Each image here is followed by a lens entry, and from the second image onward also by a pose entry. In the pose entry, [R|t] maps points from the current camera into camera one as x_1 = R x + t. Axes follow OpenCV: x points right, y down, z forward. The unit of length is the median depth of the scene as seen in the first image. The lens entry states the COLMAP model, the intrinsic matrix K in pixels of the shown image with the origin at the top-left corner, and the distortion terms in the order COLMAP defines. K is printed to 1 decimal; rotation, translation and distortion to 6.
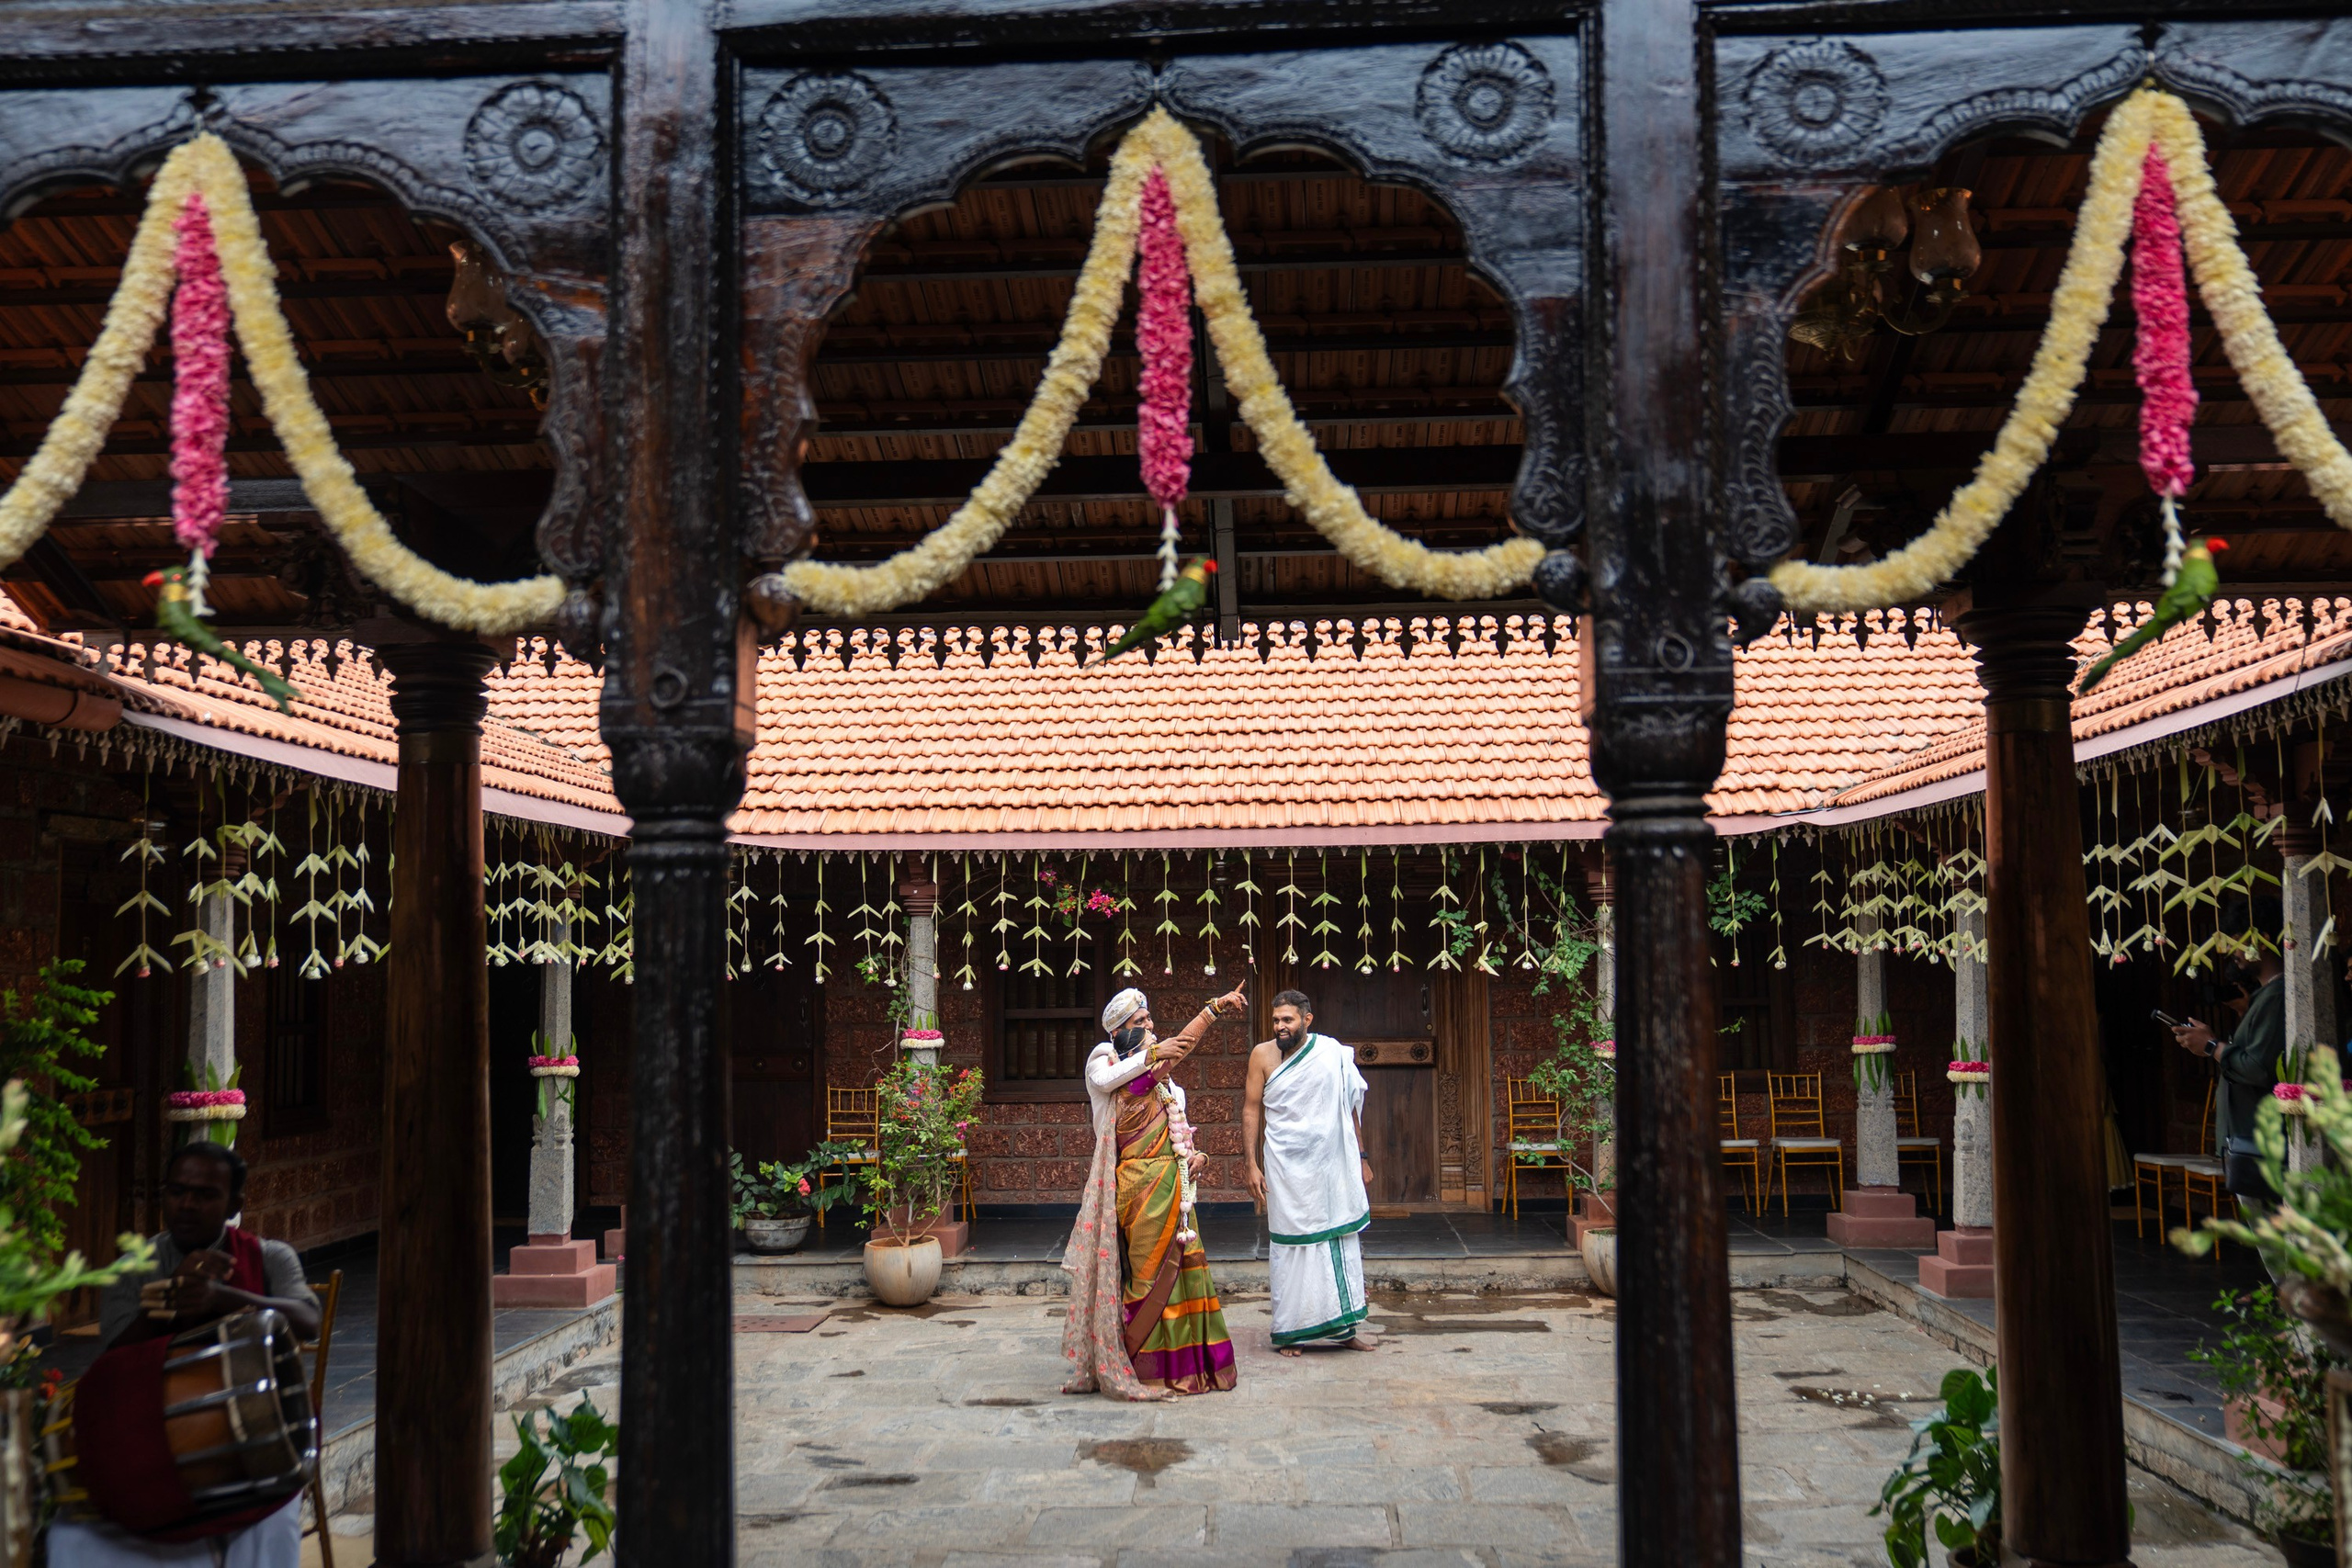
lens RADIAL K [[2377.7, 0, 1163.0], [0, 2377.7, 781.7], [0, 0, 1]] dist [0.004519, 0.000000]
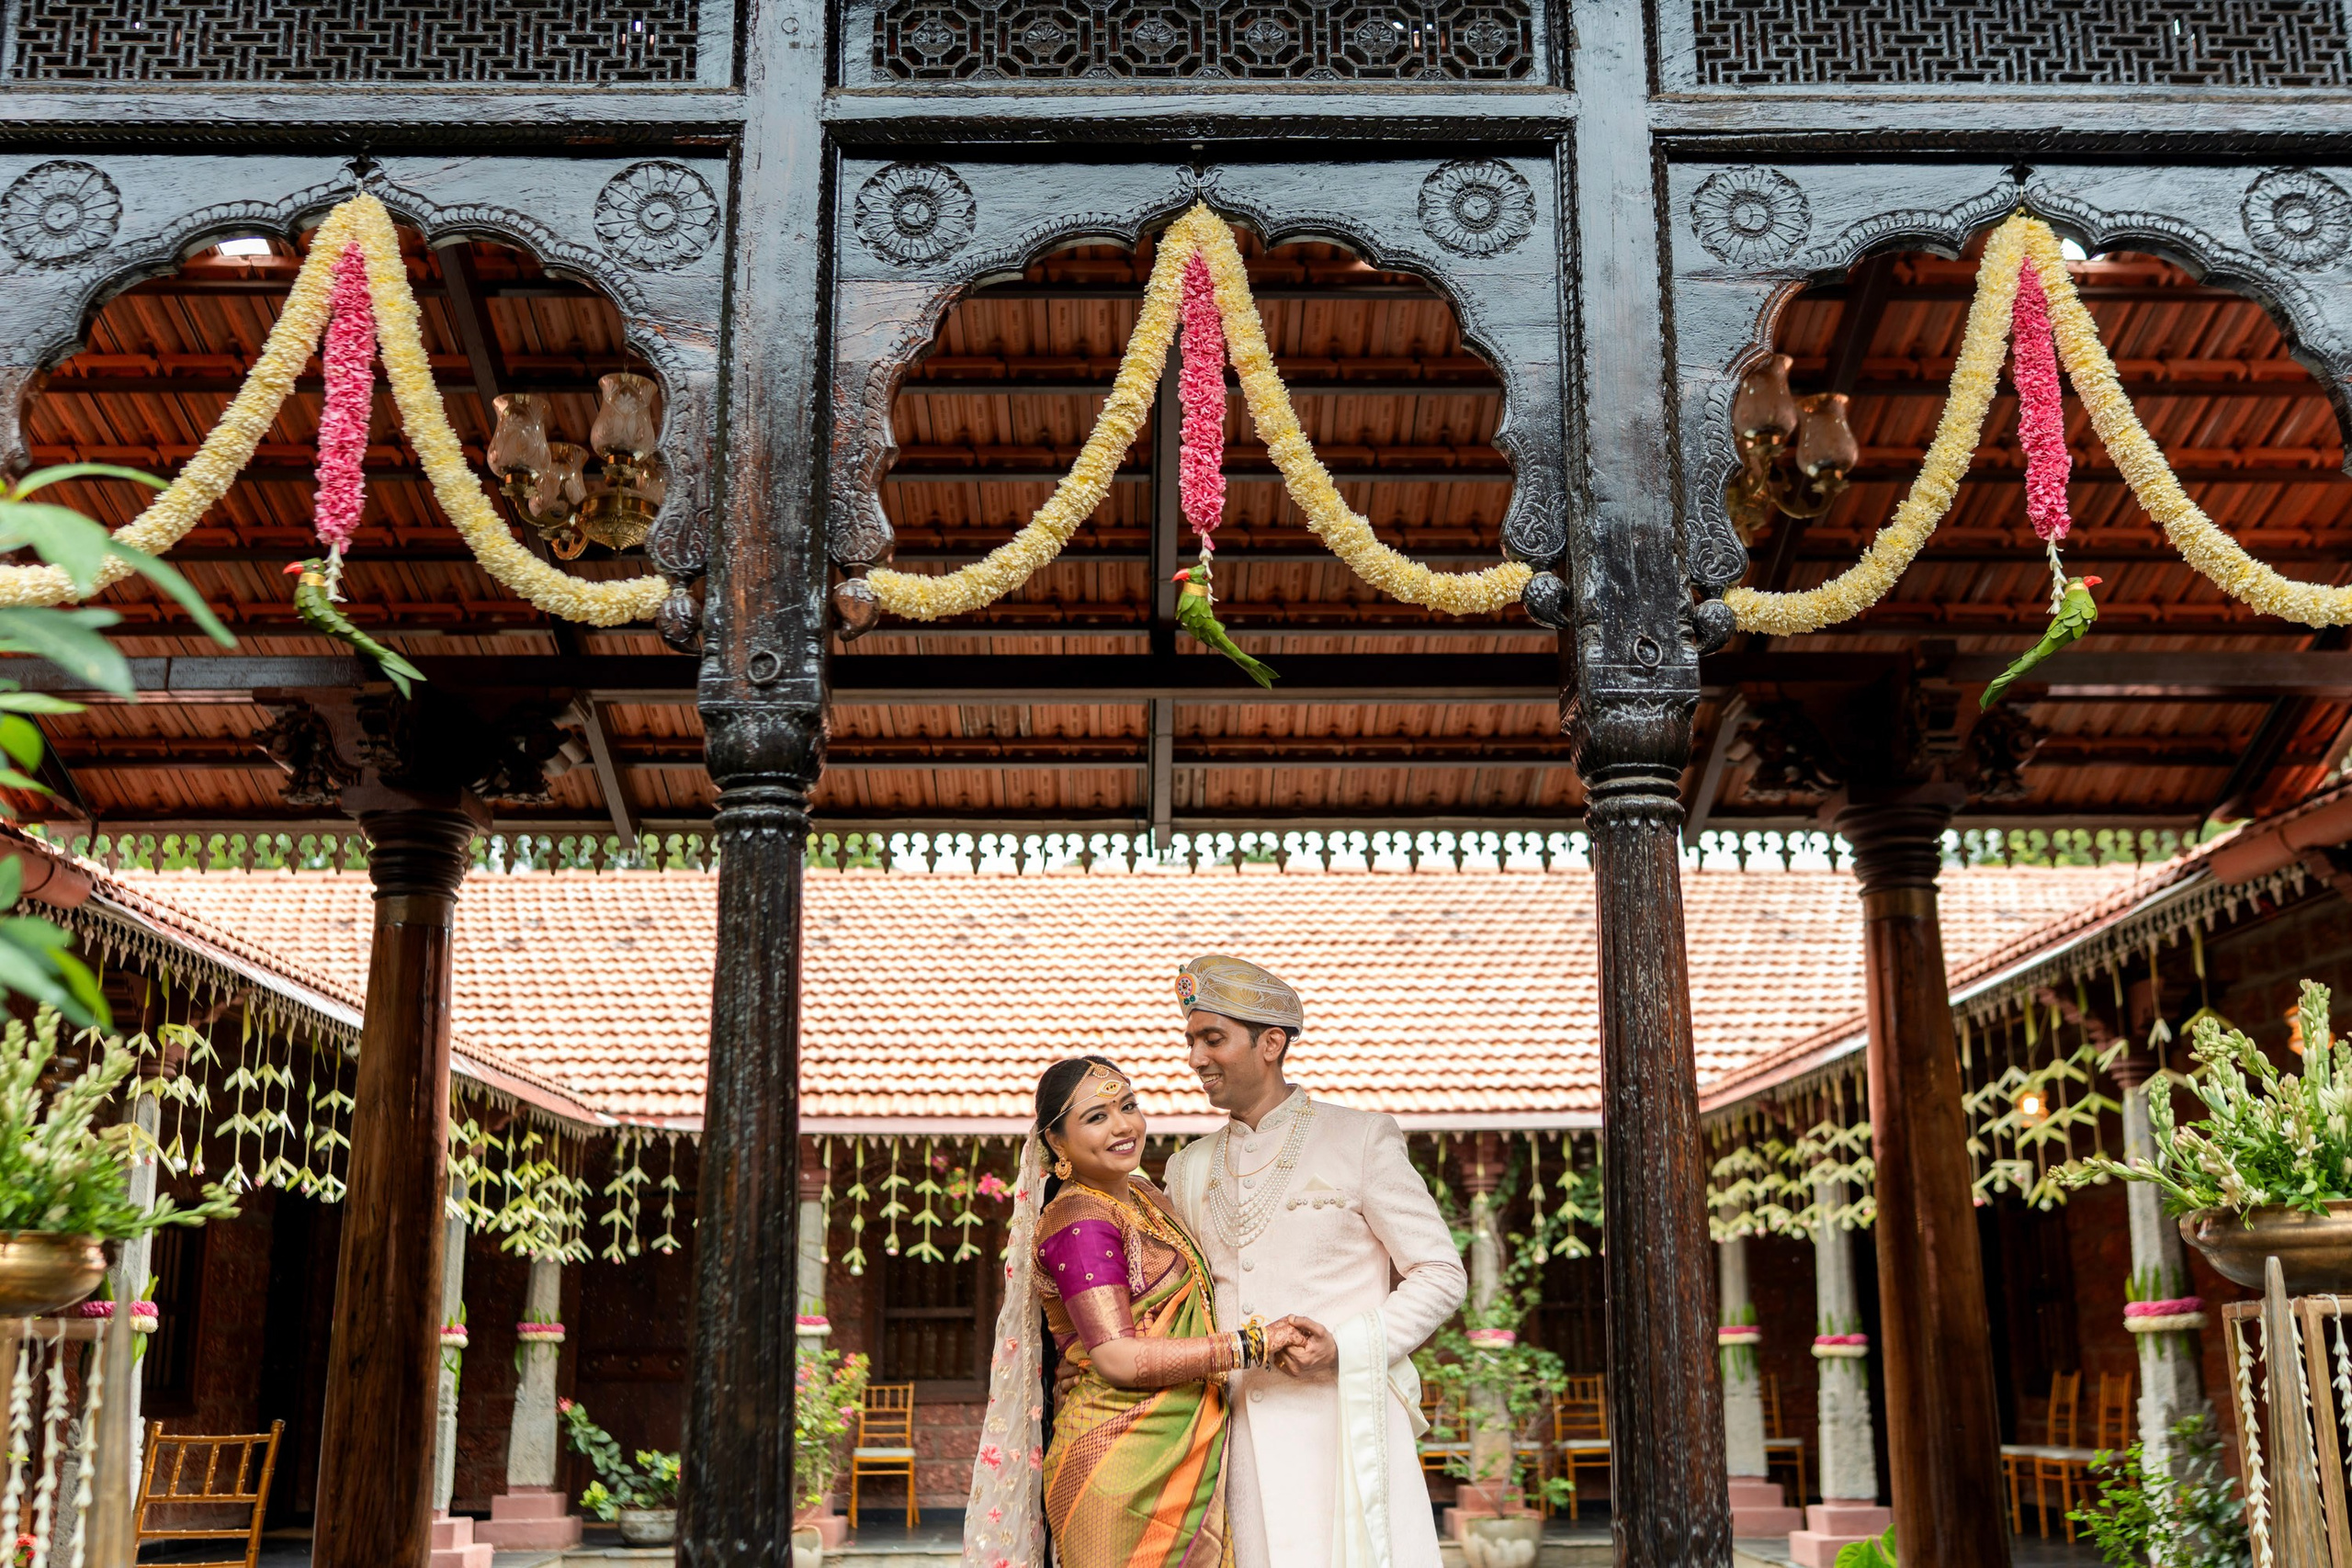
lens RADIAL K [[2341.8, 0, 1189.4], [0, 2341.8, 791.1], [0, 0, 1]] dist [-0.001722, 0.000000]
pose [[0.997103, 0.023213, 0.072437, -0.083417], [-0.011600, 0.987563, -0.156797, 0.182765], [-0.075176, 0.155502, 0.984971, -0.090952]]
